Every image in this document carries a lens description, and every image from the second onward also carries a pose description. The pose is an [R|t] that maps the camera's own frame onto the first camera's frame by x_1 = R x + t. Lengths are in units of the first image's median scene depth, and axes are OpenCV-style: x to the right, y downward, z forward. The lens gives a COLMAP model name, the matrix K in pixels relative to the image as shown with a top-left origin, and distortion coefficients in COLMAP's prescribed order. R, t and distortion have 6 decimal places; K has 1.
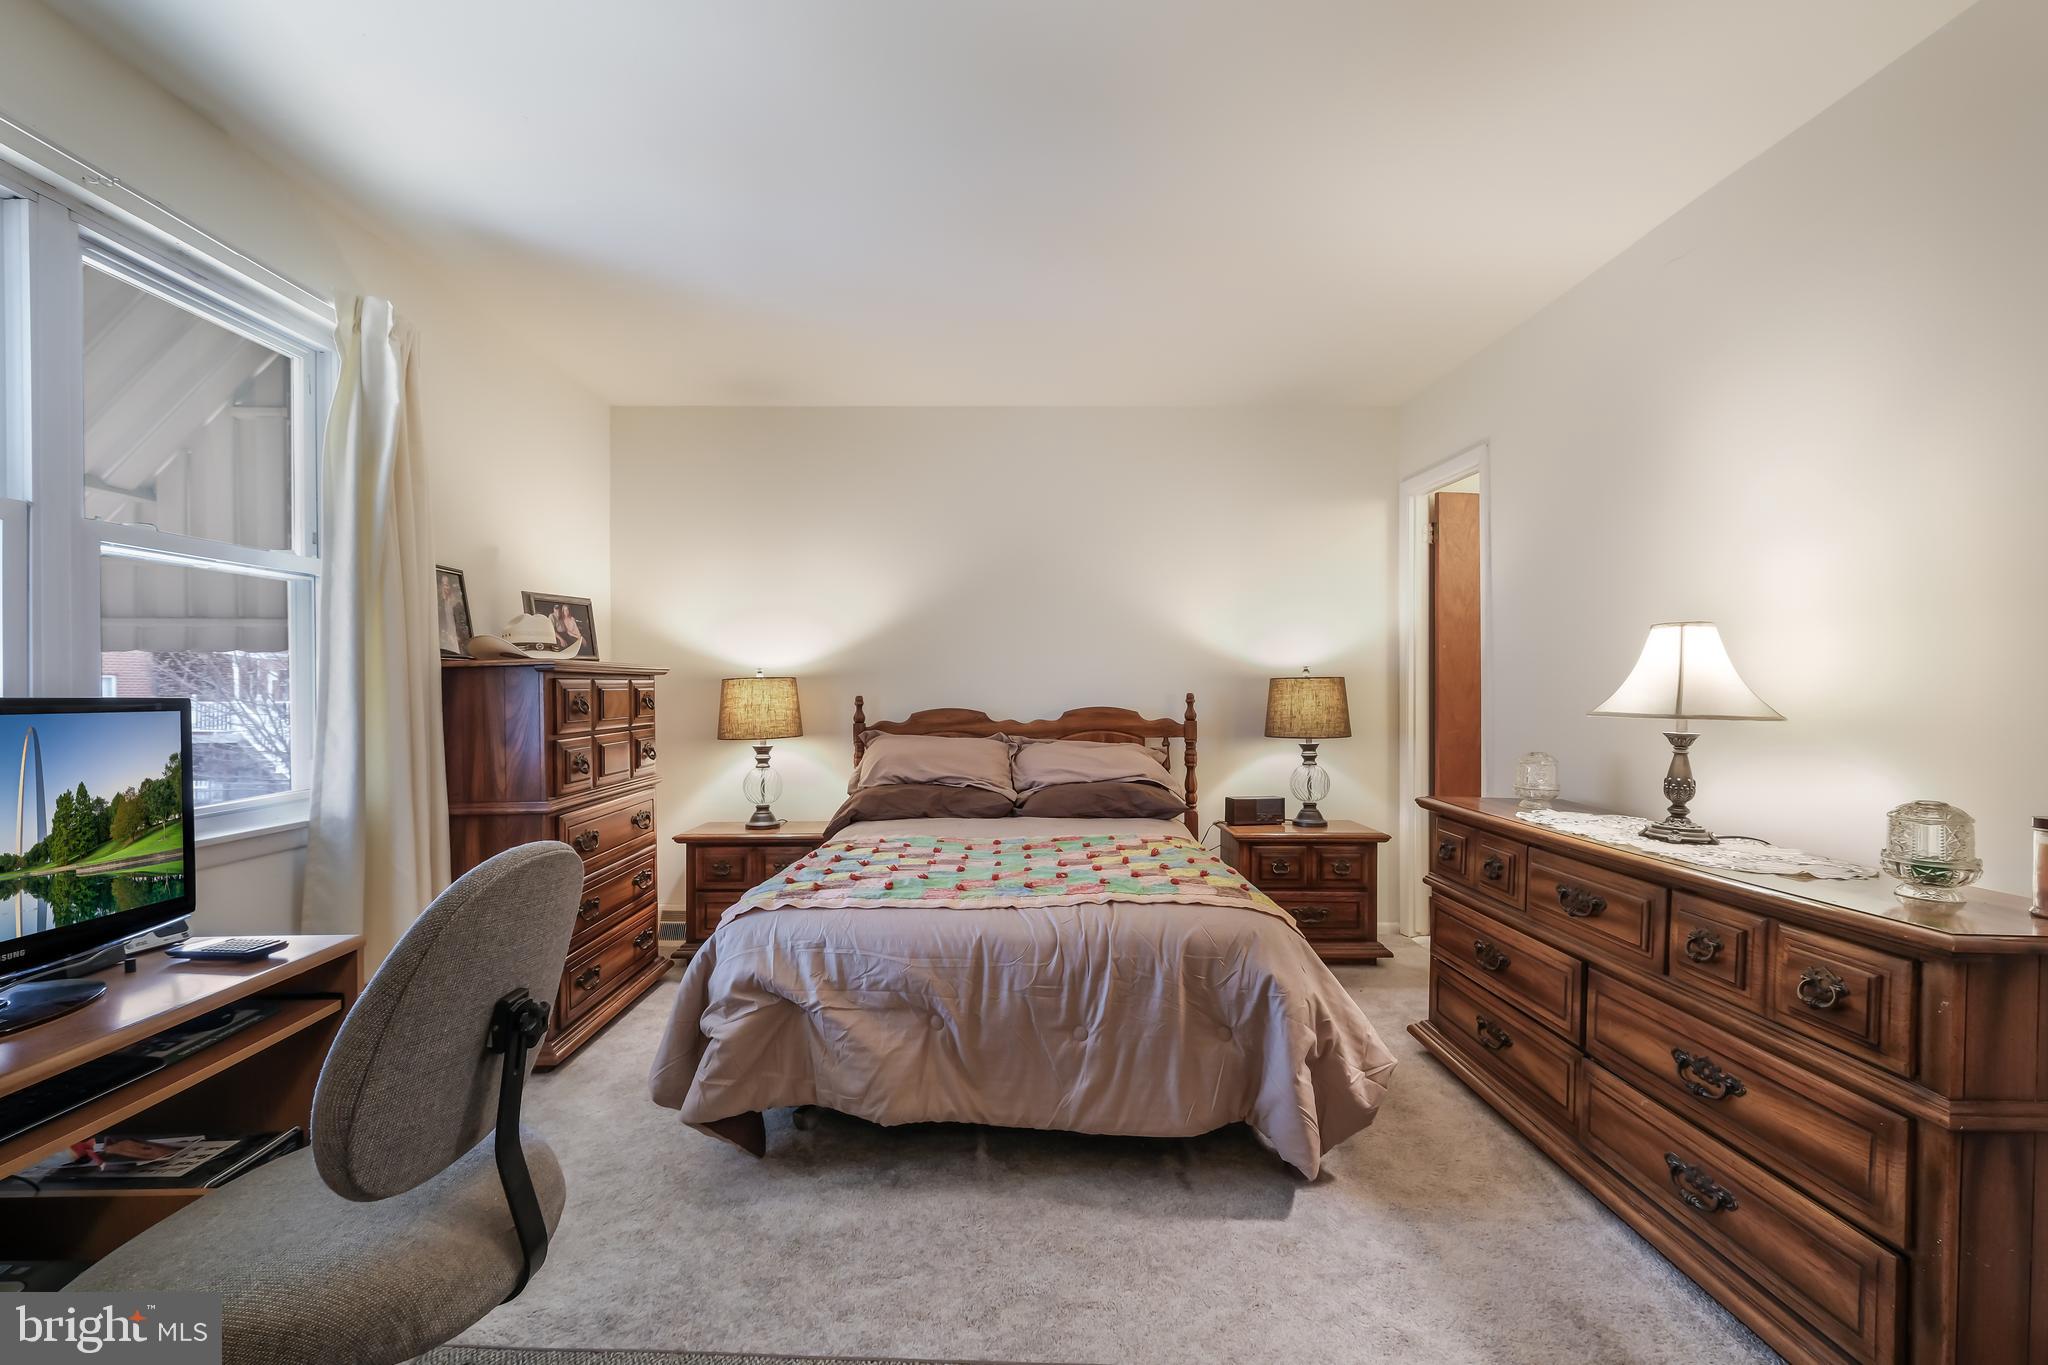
lens RADIAL K [[917.1, 0, 1013.3], [0, 917.1, 694.3], [0, 0, 1]] dist [0.002403, 0.000165]
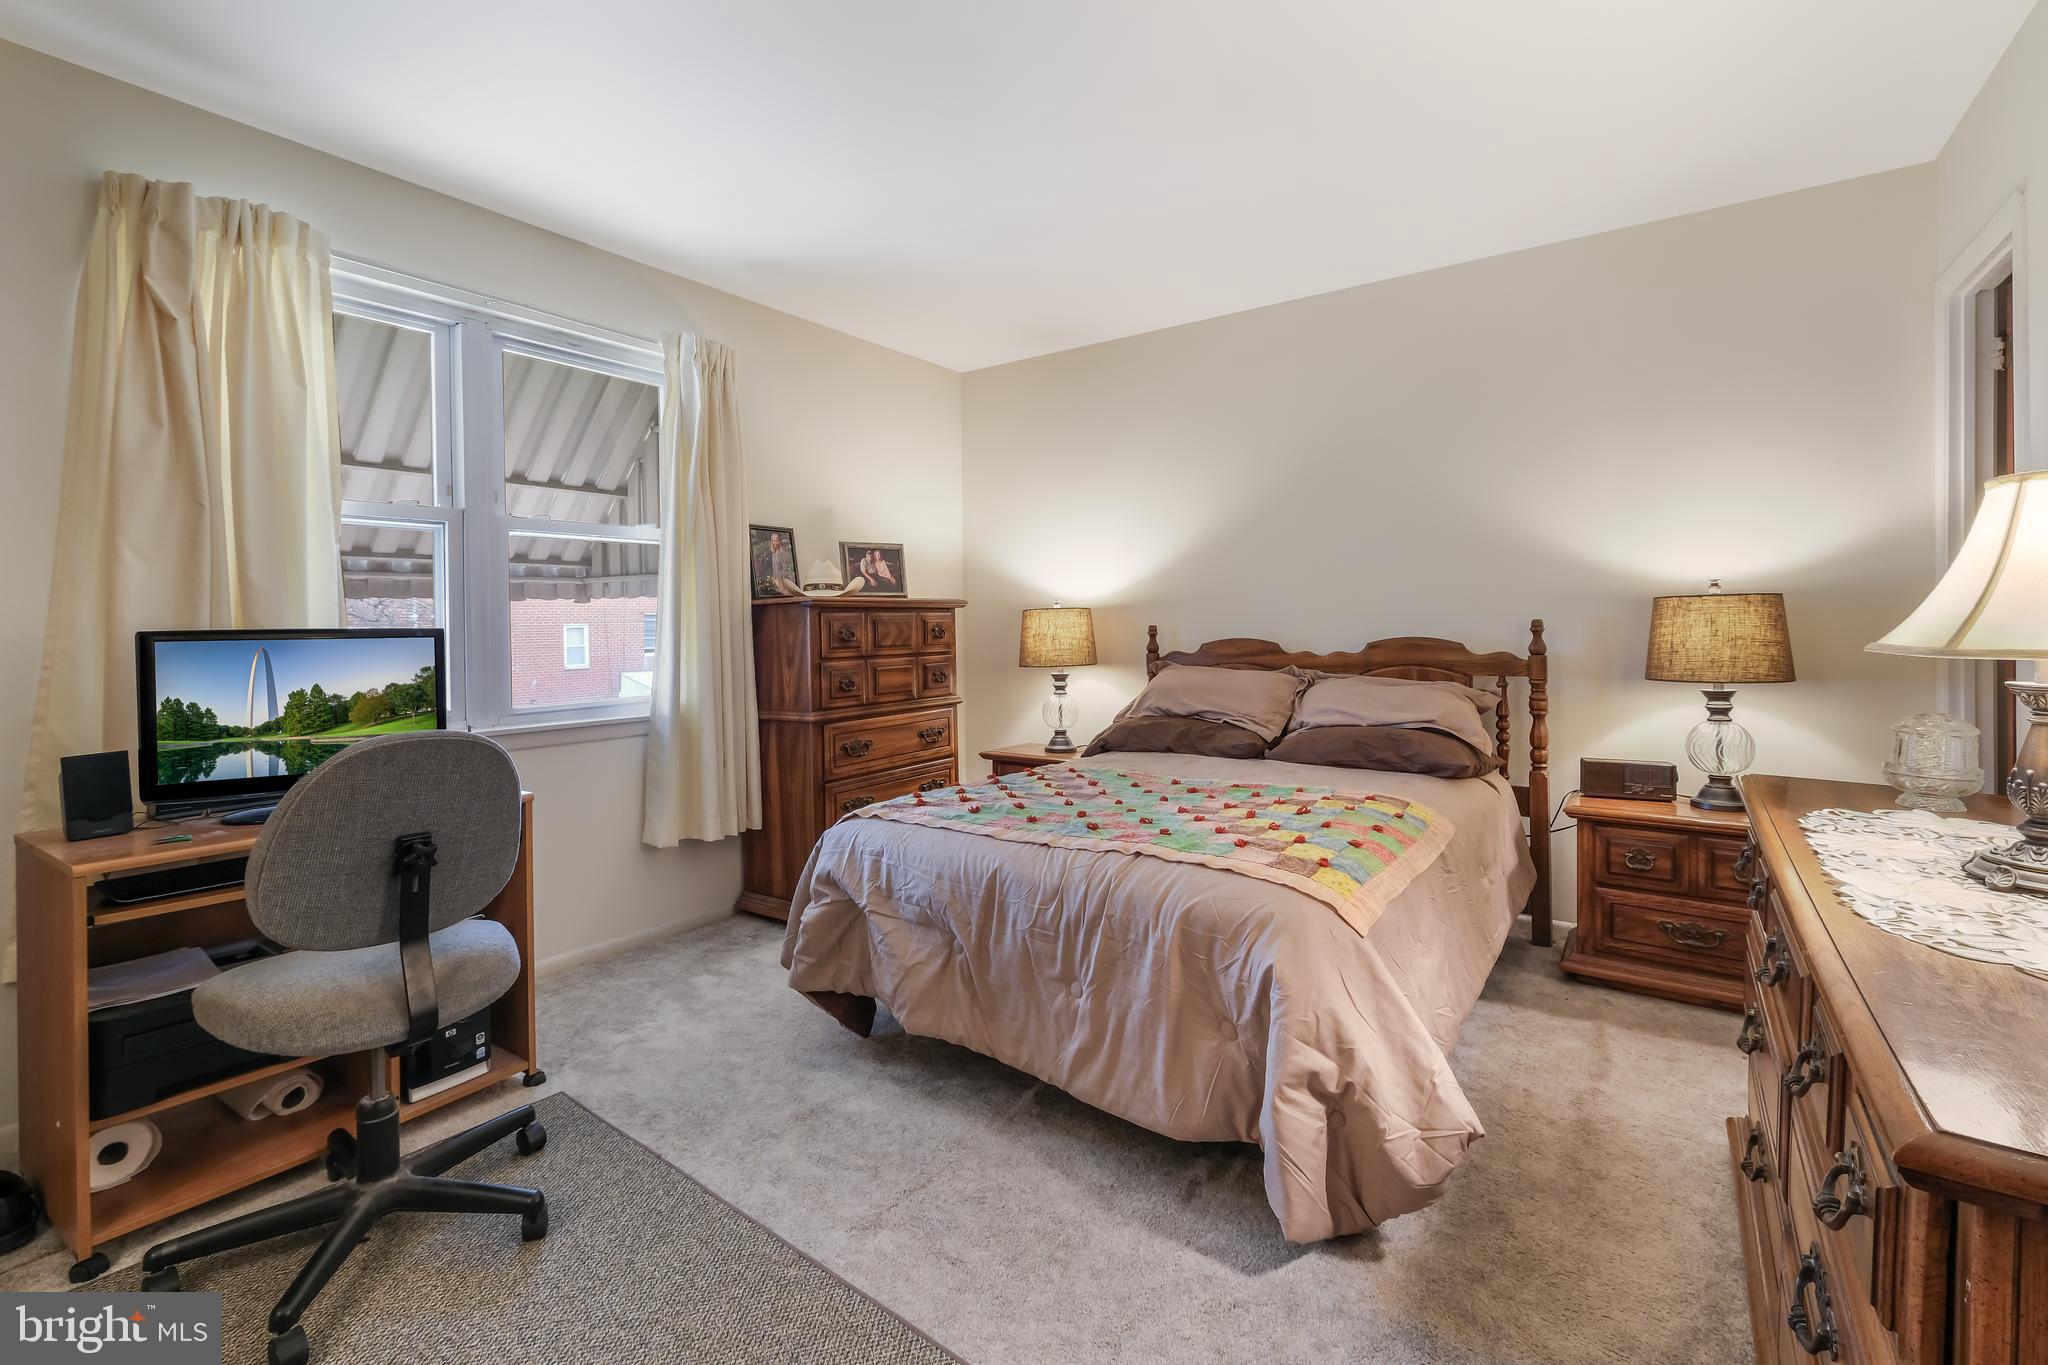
lens RADIAL K [[917.1, 0, 979.7], [0, 917.1, 628.0], [0, 0, 1]] dist [0.002403, 0.000165]
pose [[0.801672, -0.003435, -0.597755, 0.331744], [0.005598, 0.999983, 0.001761, 0.002150], [0.597738, -0.004758, 0.801677, 0.122525]]
